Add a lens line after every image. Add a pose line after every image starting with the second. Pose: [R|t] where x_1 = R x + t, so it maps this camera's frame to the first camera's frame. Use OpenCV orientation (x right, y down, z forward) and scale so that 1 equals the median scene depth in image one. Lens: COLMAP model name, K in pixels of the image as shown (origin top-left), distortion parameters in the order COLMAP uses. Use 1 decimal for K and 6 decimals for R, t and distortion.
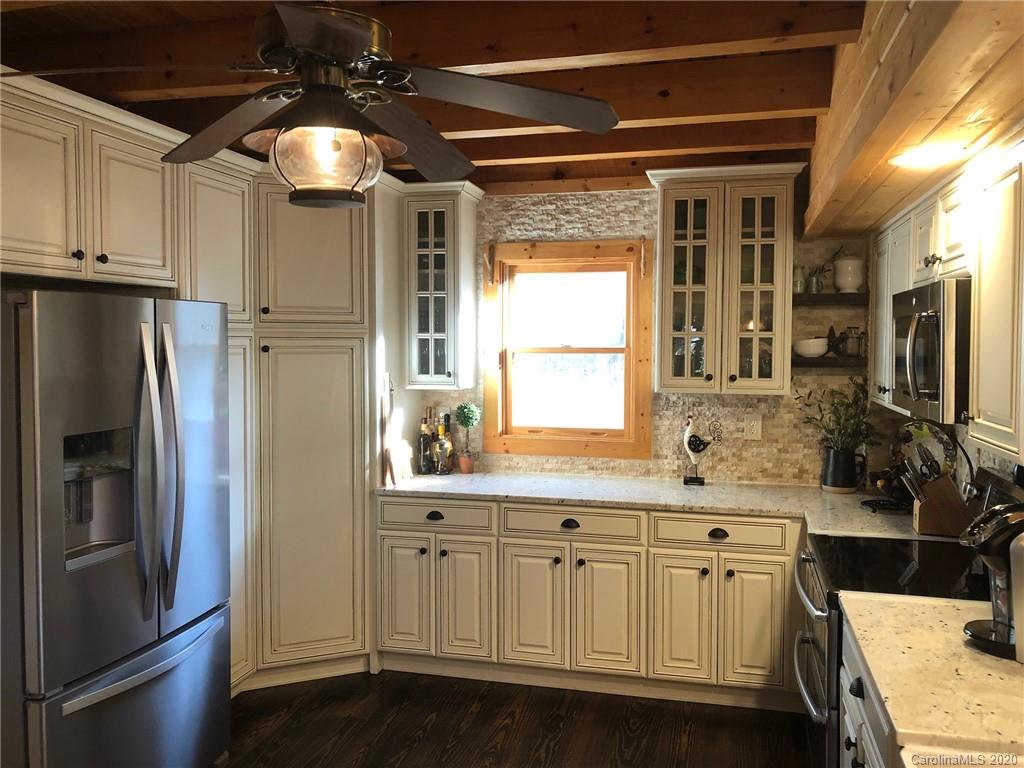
lens RADIAL K [[854.4, 0, 512.0], [0, 854.4, 384.0], [0, 0, 1]] dist [0.045257, -0.002033]
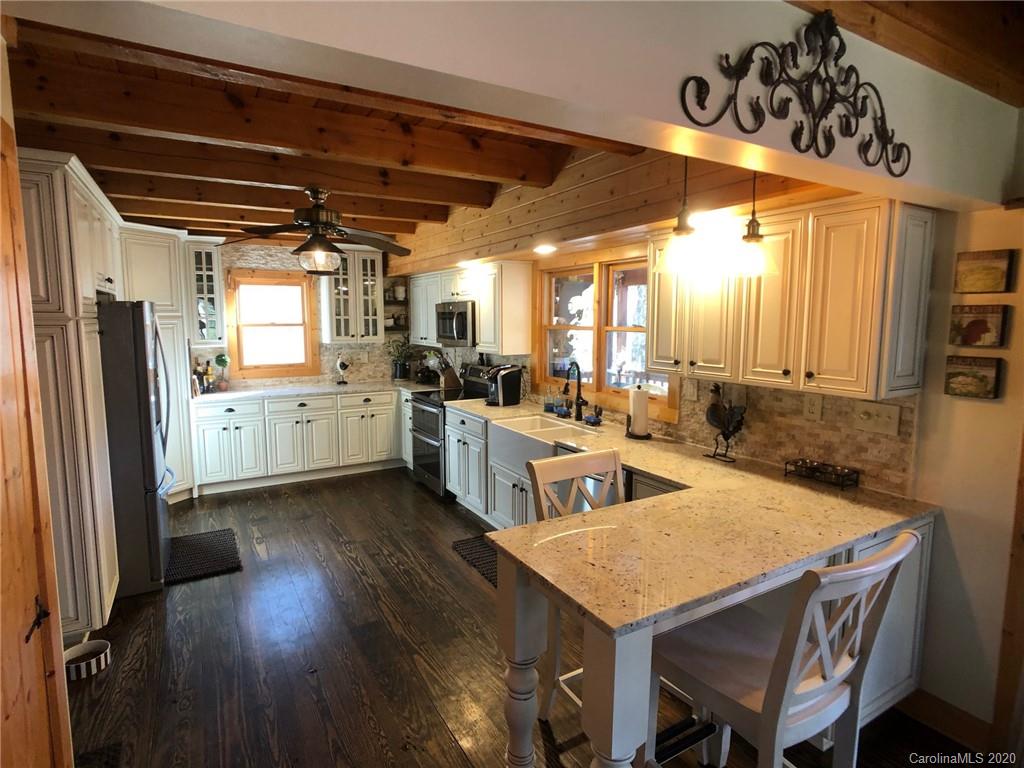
lens RADIAL K [[546.6, 0, 512.0], [0, 546.6, 384.0], [0, 0, 1]] dist [0.001707, 0.000019]
pose [[0.711568, -0.088011, 0.697083, -0.472254], [0.037404, 0.995462, 0.087502, 0.007704], [-0.701621, -0.036190, 0.711631, -0.332441]]
